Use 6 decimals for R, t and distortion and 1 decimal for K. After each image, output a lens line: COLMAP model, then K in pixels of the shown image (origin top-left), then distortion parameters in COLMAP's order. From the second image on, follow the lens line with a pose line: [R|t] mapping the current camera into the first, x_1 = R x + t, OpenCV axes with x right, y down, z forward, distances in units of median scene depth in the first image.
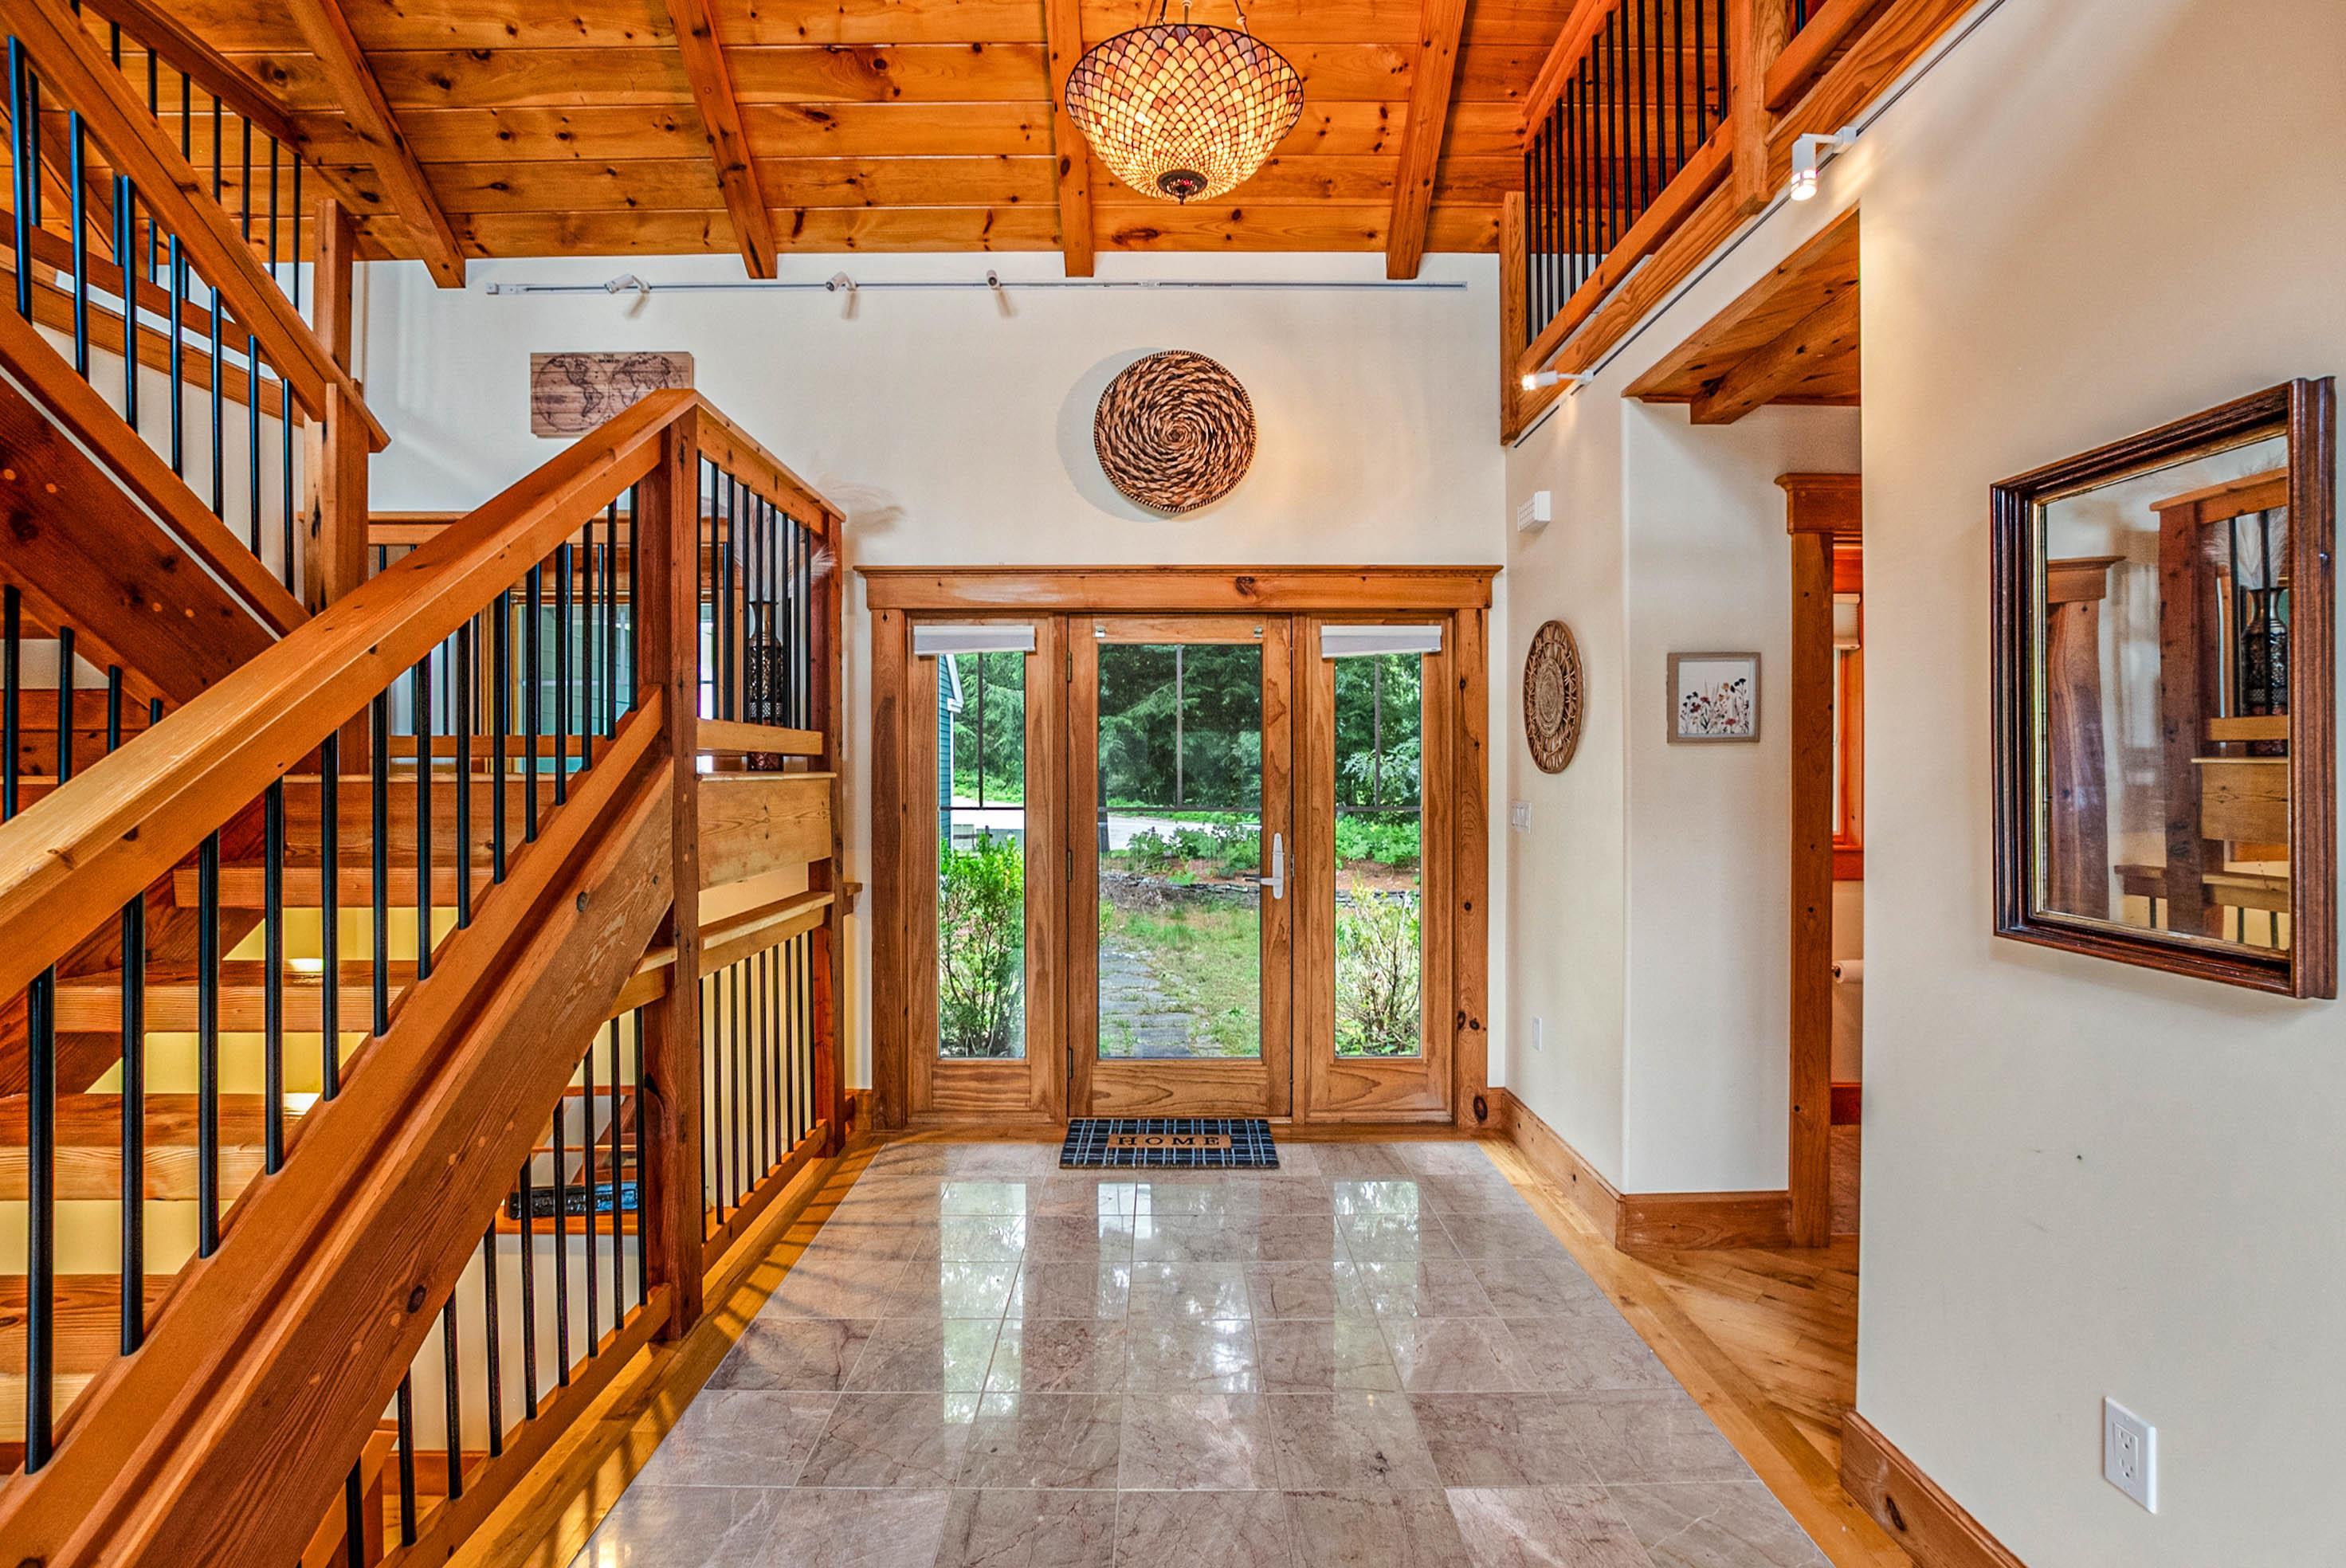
lens RADIAL K [[1069.3, 0, 1194.4], [0, 1069.3, 774.2], [0, 0, 1]] dist [-0.021833, 0.003197]
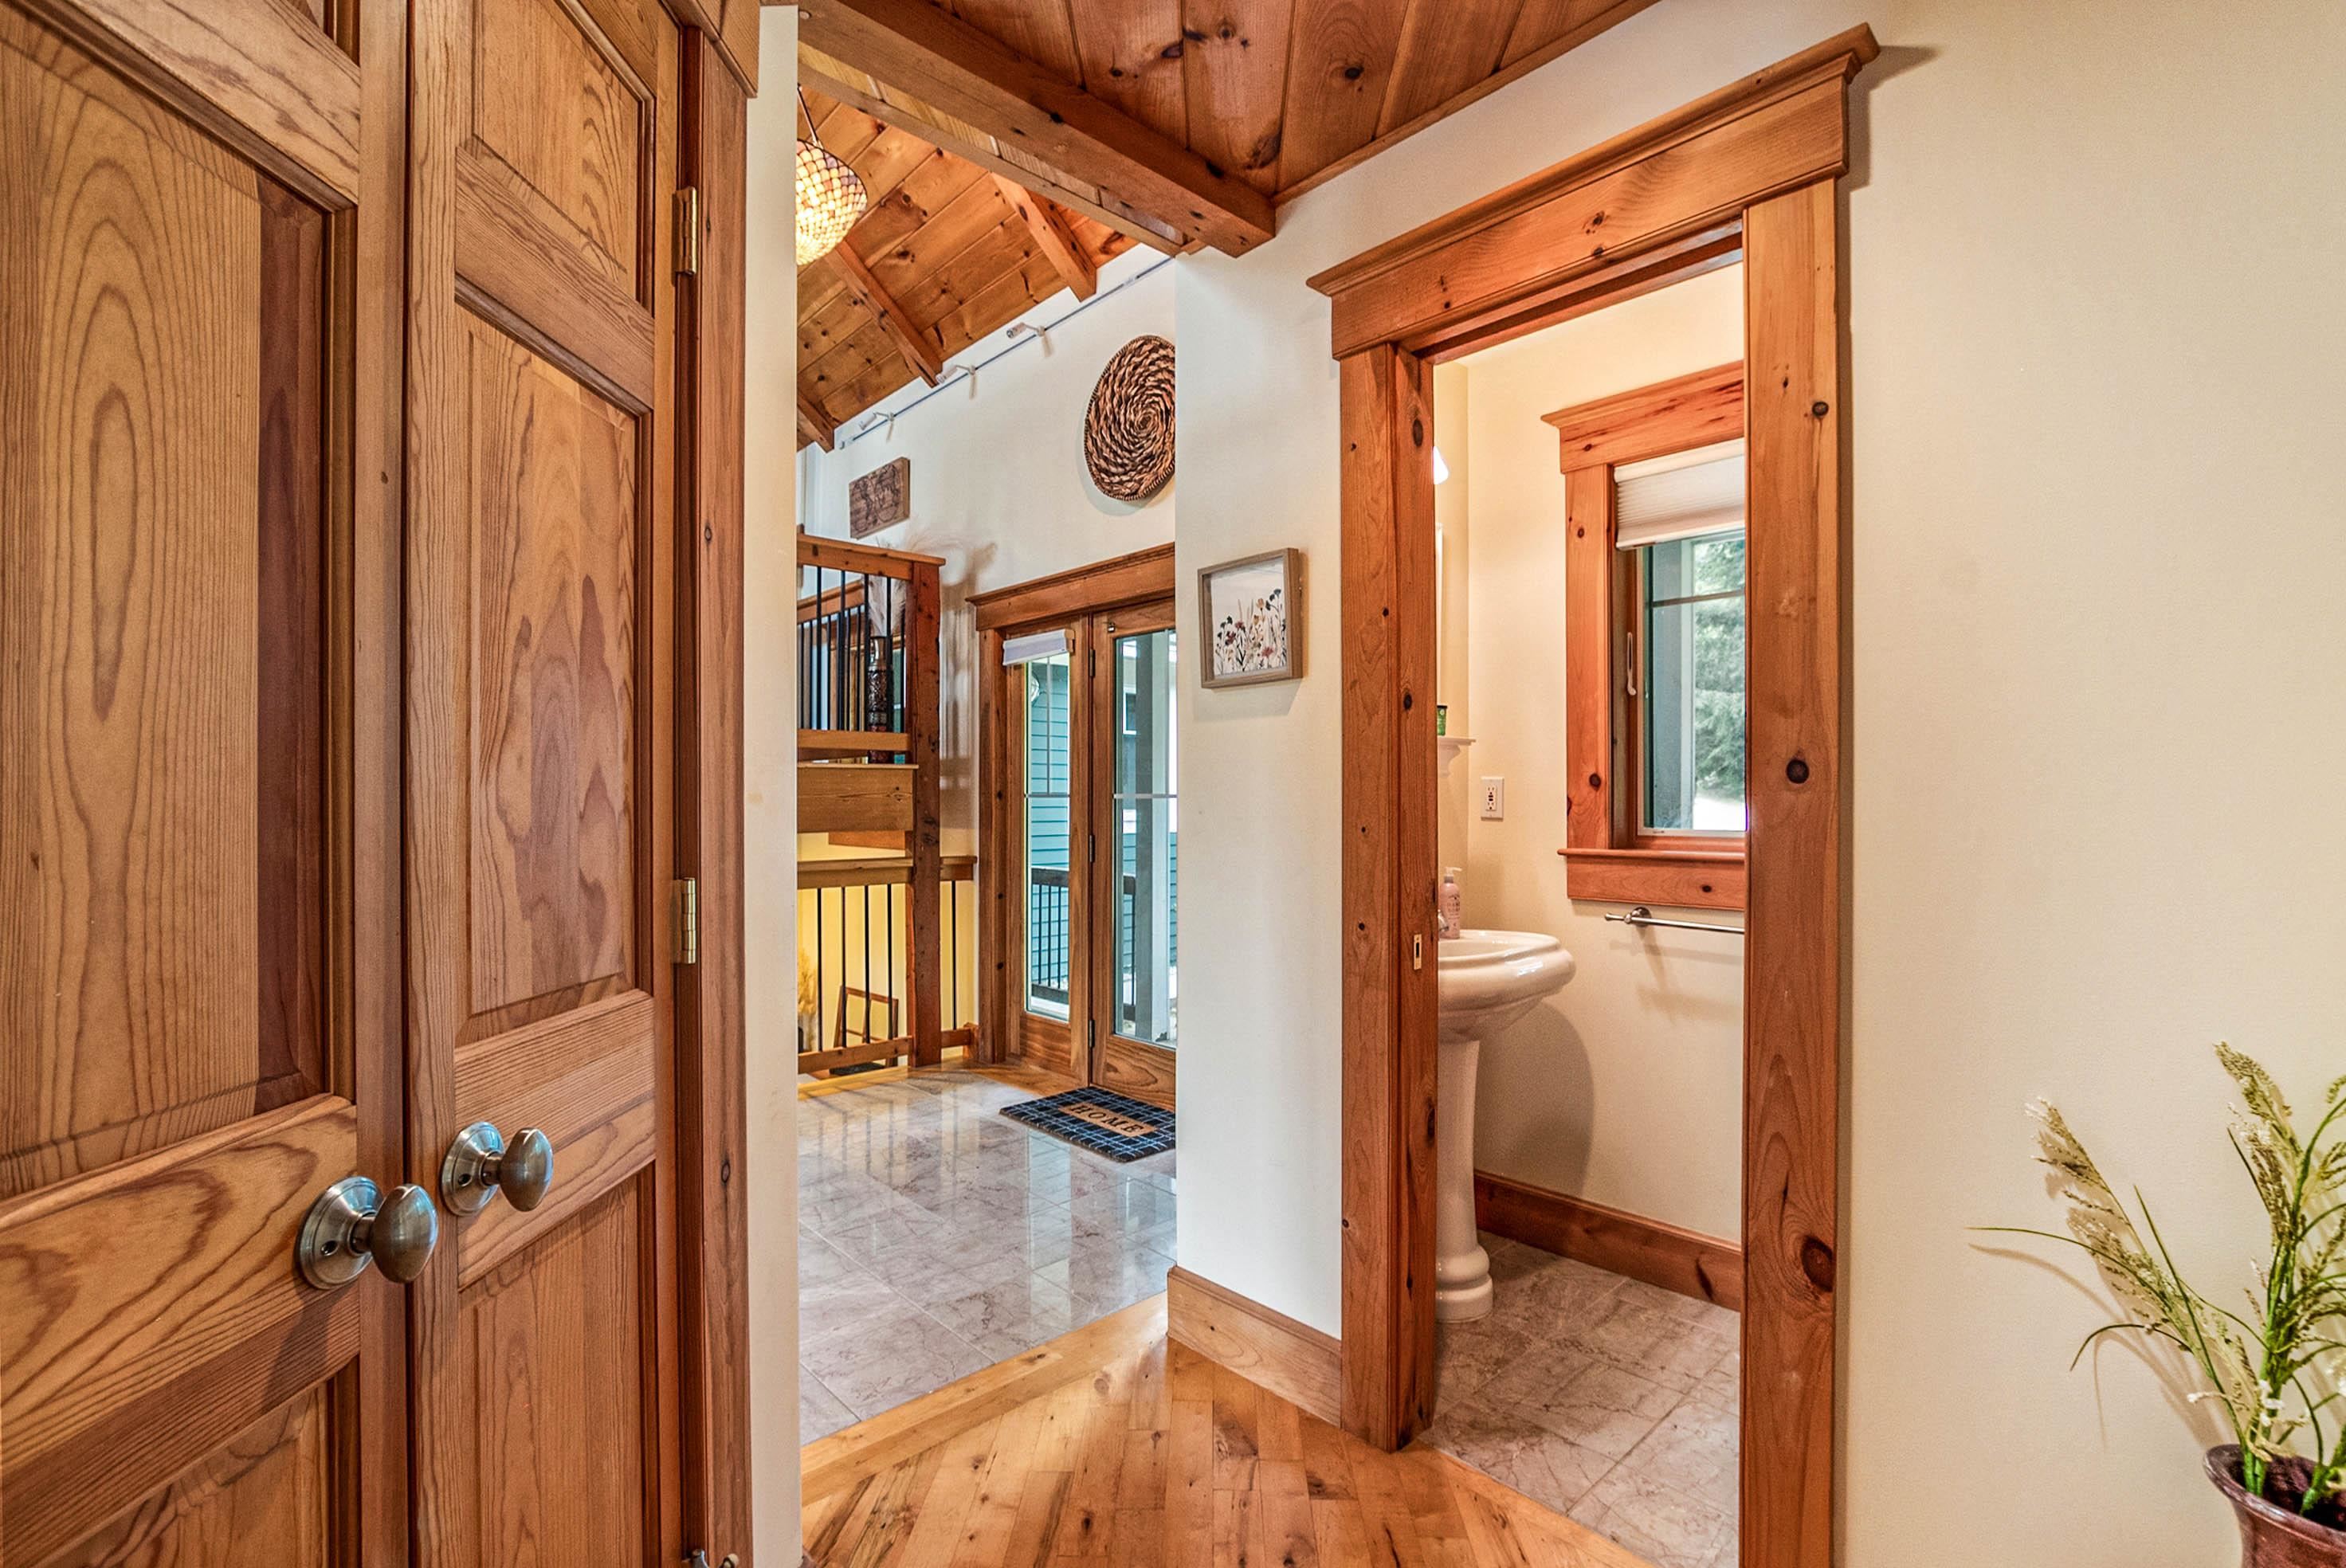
lens RADIAL K [[1069.3, 0, 1161.1], [0, 1069.3, 798.8], [0, 0, 1]] dist [-0.021833, 0.003197]
pose [[0.655932, -0.000194, -0.754820, 0.759072], [-0.002043, 0.999996, -0.002033, 0.038999], [0.754817, 0.002875, 0.655929, 0.358915]]
